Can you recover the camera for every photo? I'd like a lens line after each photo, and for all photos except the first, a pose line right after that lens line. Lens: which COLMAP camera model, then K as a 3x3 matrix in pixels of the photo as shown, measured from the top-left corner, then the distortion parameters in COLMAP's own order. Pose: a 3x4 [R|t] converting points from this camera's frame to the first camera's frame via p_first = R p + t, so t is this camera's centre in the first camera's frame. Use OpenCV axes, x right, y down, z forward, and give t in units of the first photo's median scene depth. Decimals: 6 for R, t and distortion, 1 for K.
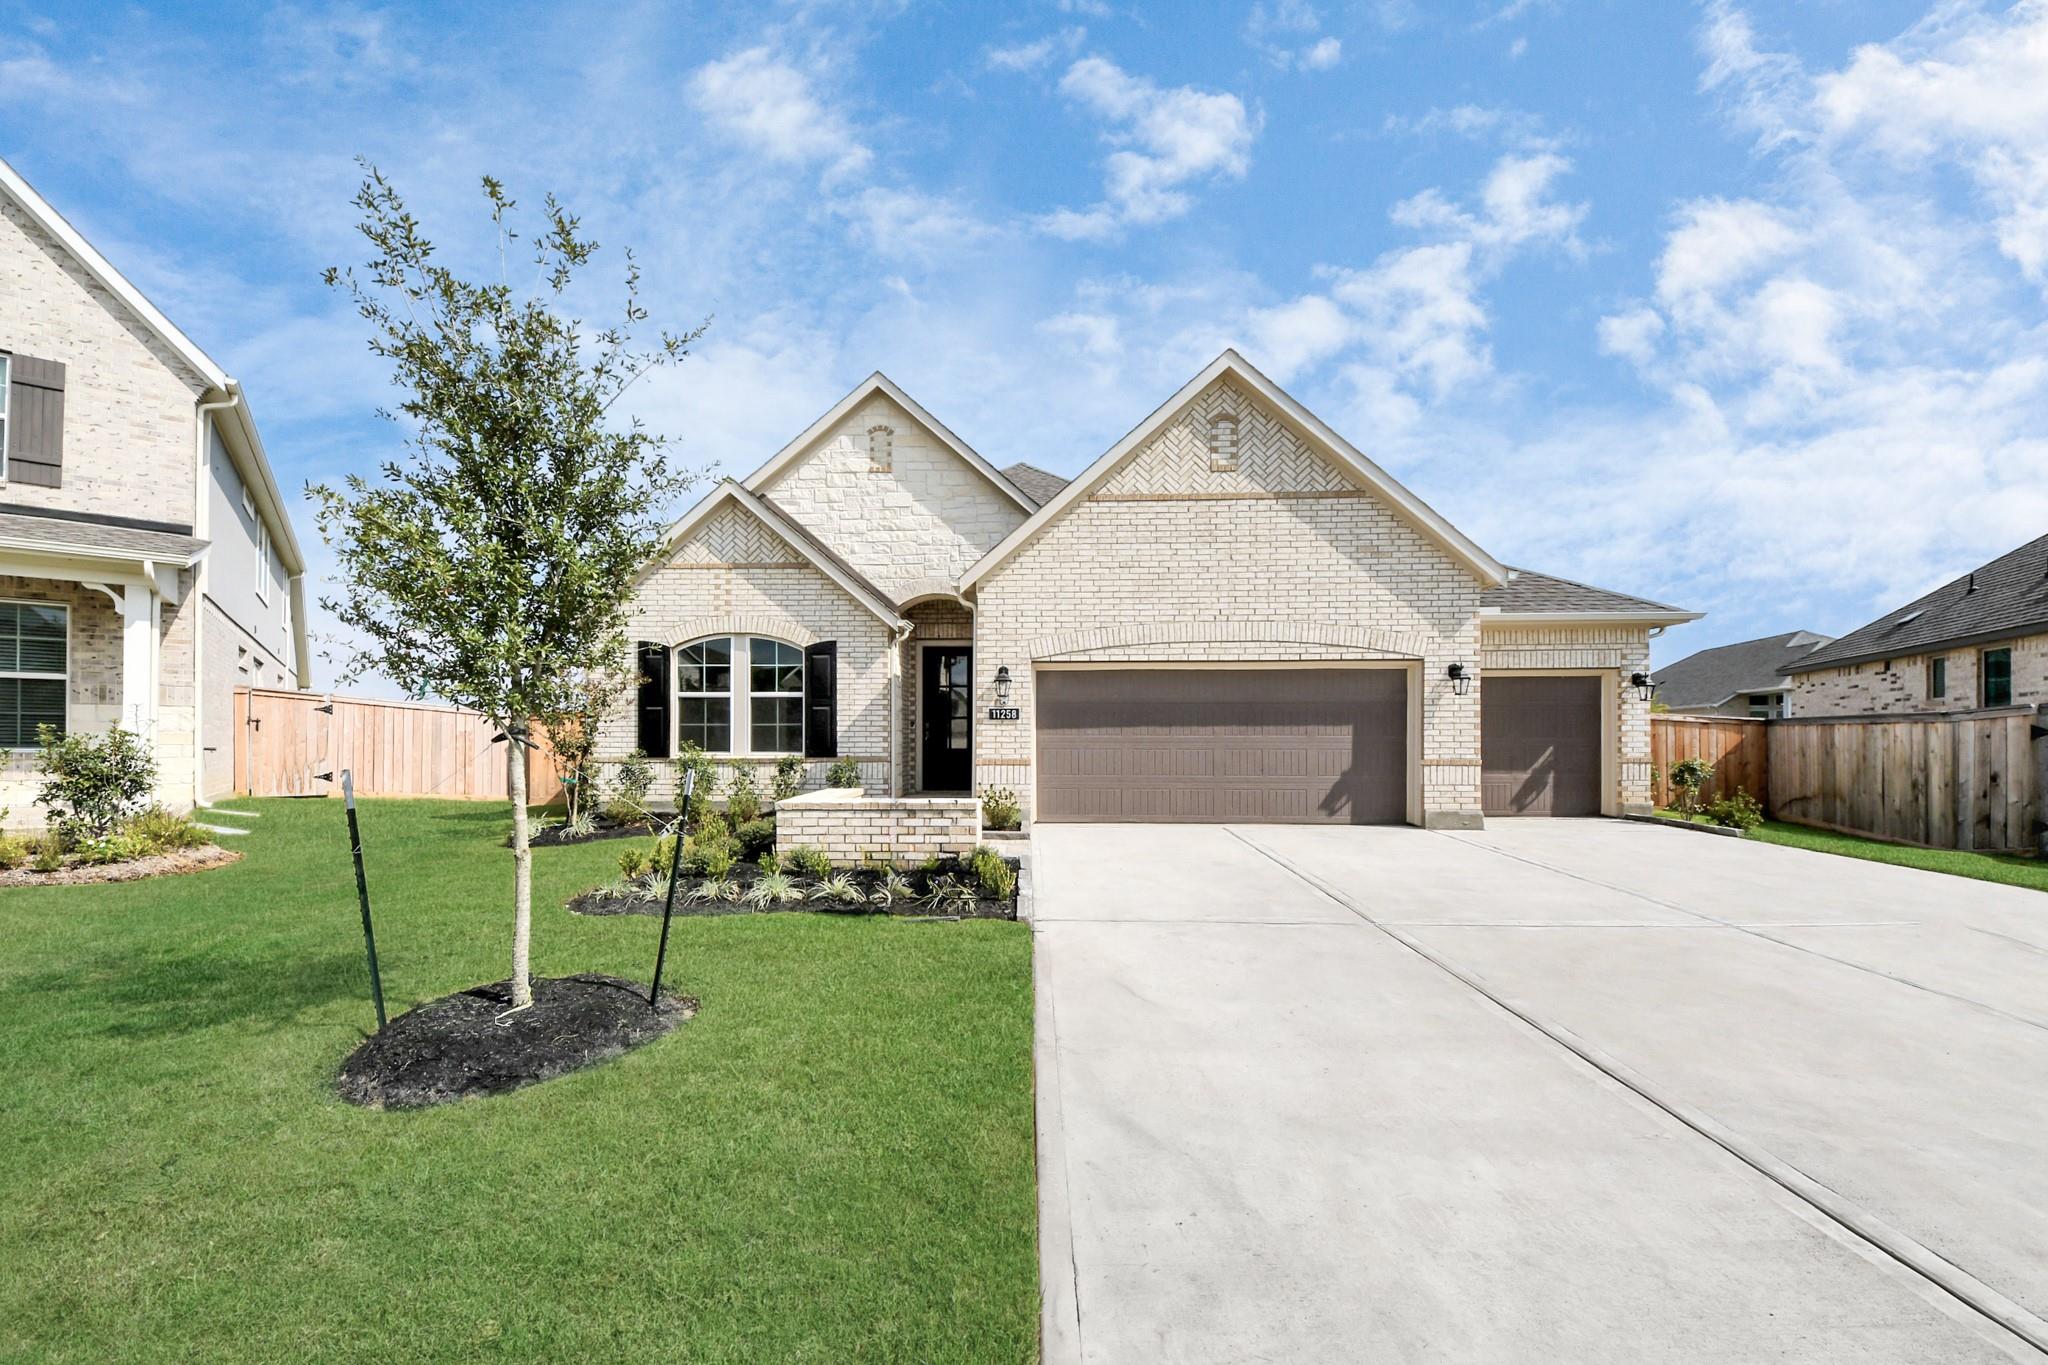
lens RADIAL K [[703.6, 0, 1025.6], [0, 703.6, 727.2], [0, 0, 1]] dist [-0.000589, -0.000122]
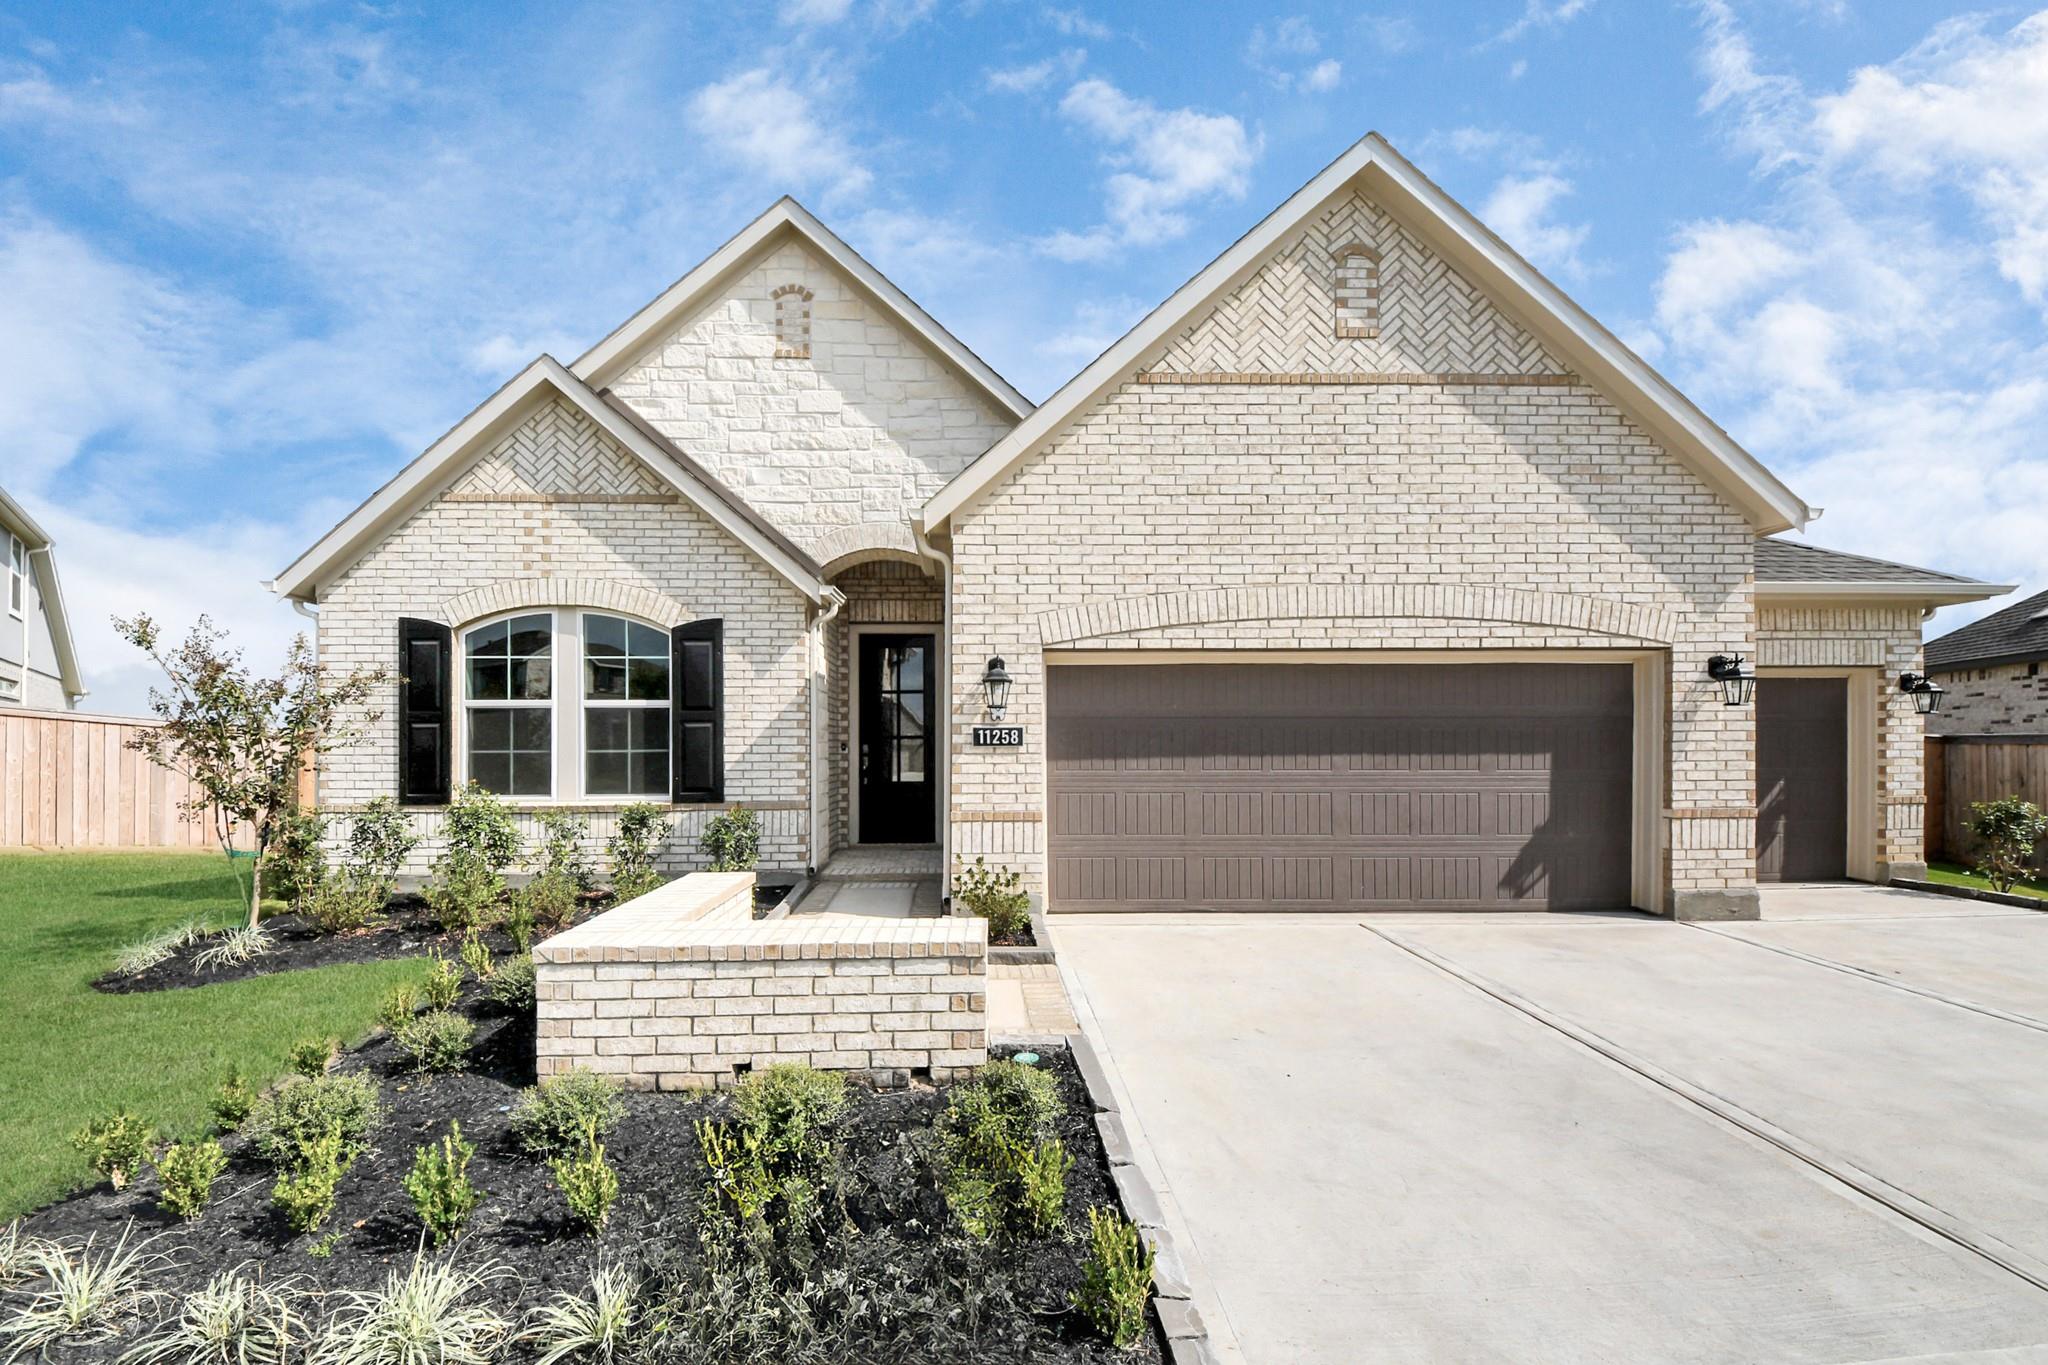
lens RADIAL K [[718.3, 0, 988.8], [0, 718.3, 740.6], [0, 0, 1]] dist [0.017158, -0.014572]
pose [[0.999235, -0.001524, 0.039081, -0.054704], [0.001308, 0.999984, 0.005553, -0.016592], [-0.039089, -0.005498, 0.999221, 0.340913]]
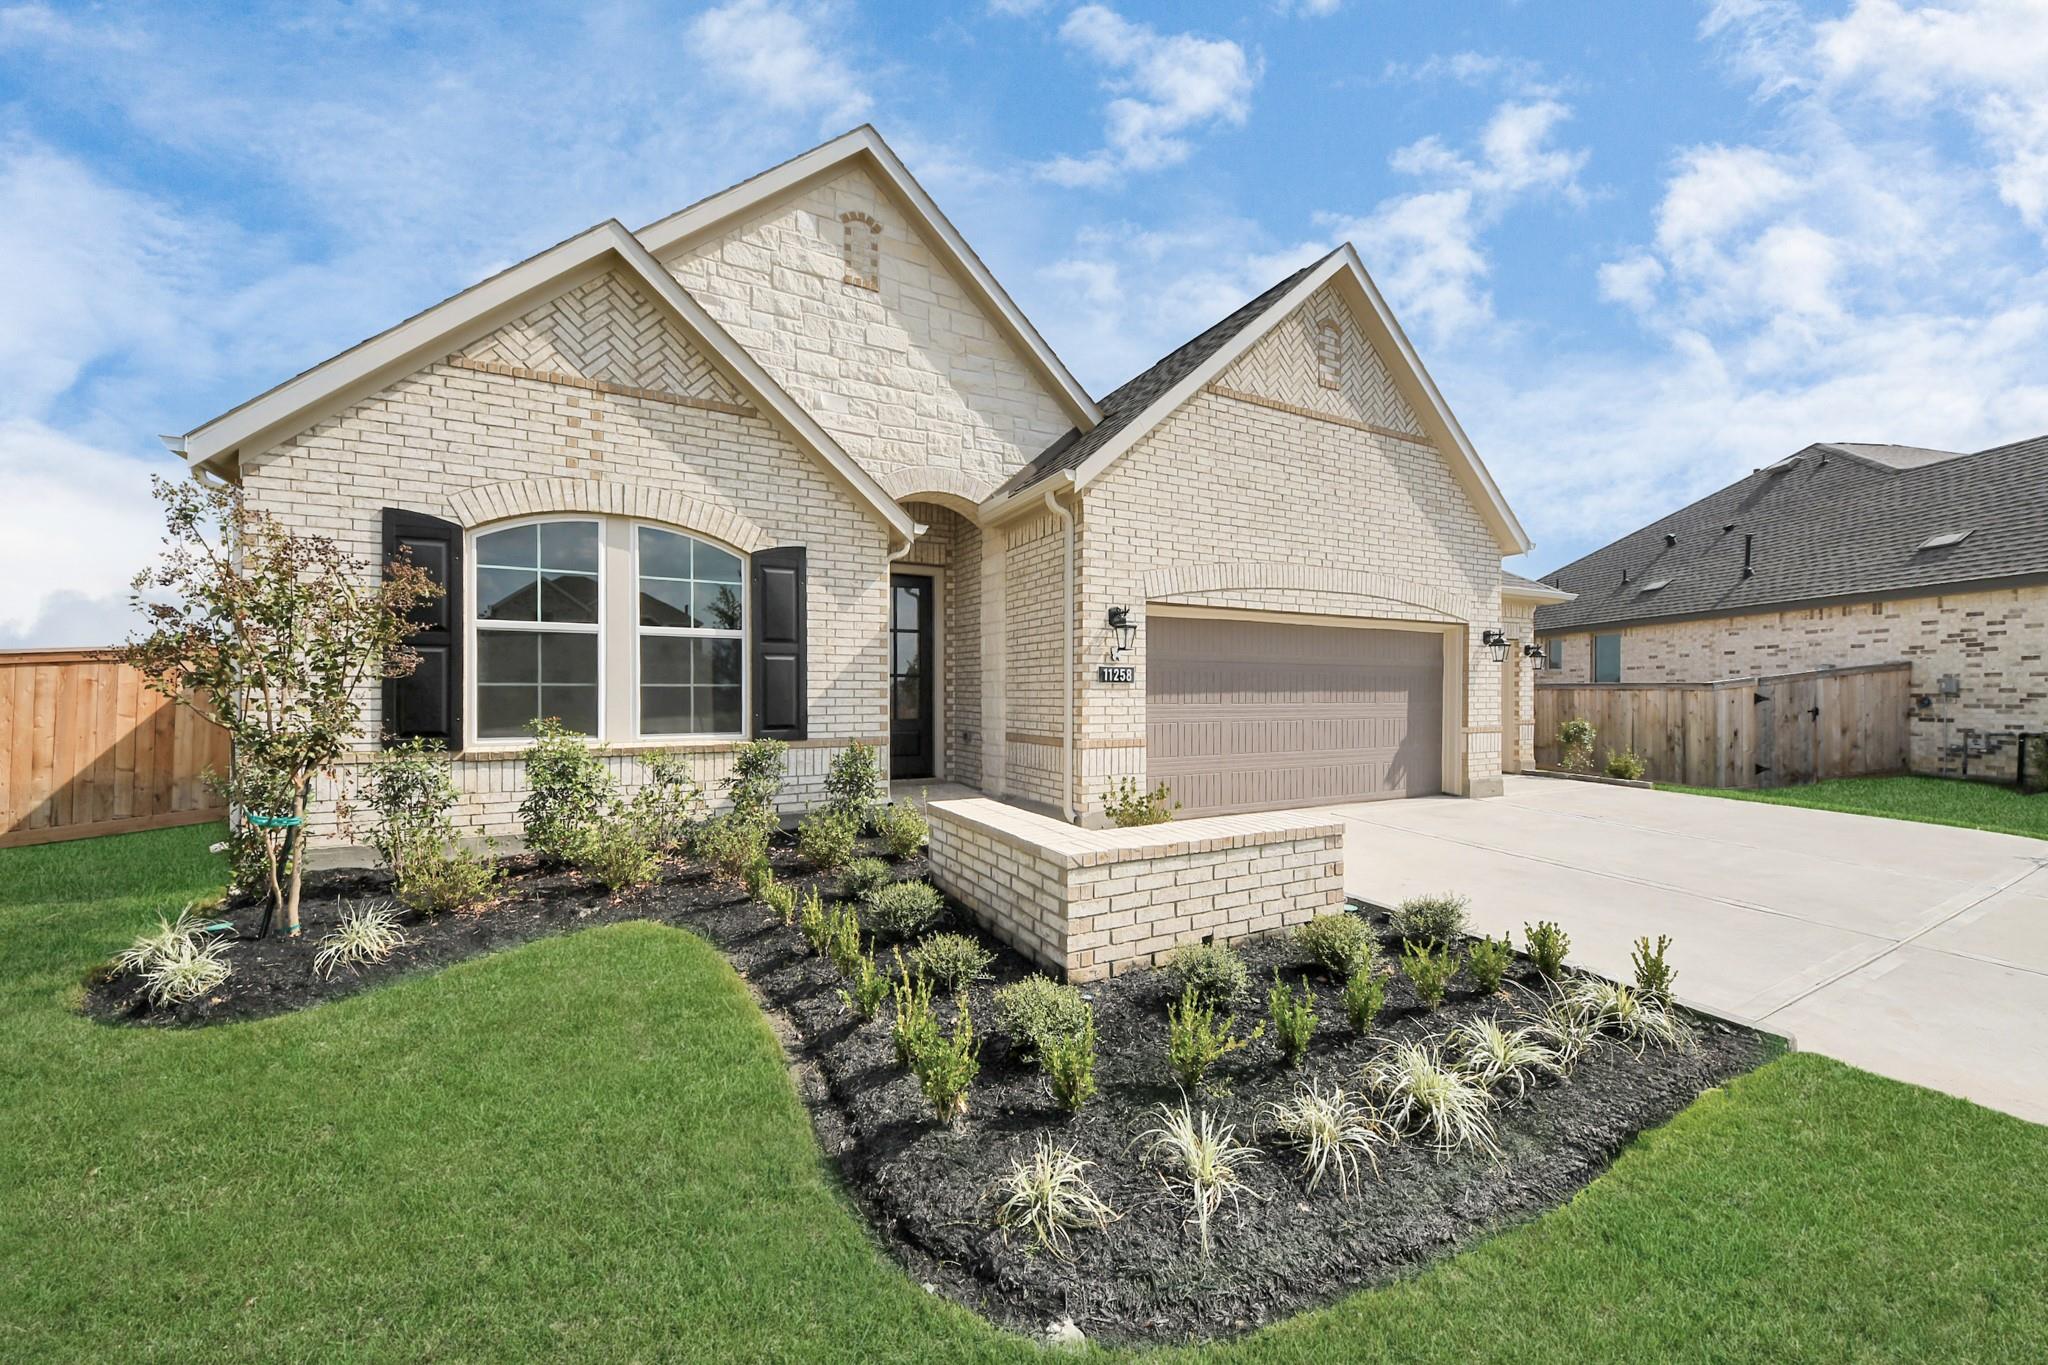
lens RADIAL K [[720.1, 0, 1017.6], [0, 720.1, 688.1], [0, 0, 1]] dist [0.016384, -0.015111]
pose [[0.880267, 0.004745, 0.474455, -0.399769], [-0.009517, 0.999925, 0.007657, -0.008734], [-0.474383, -0.011255, 0.880247, 0.366696]]
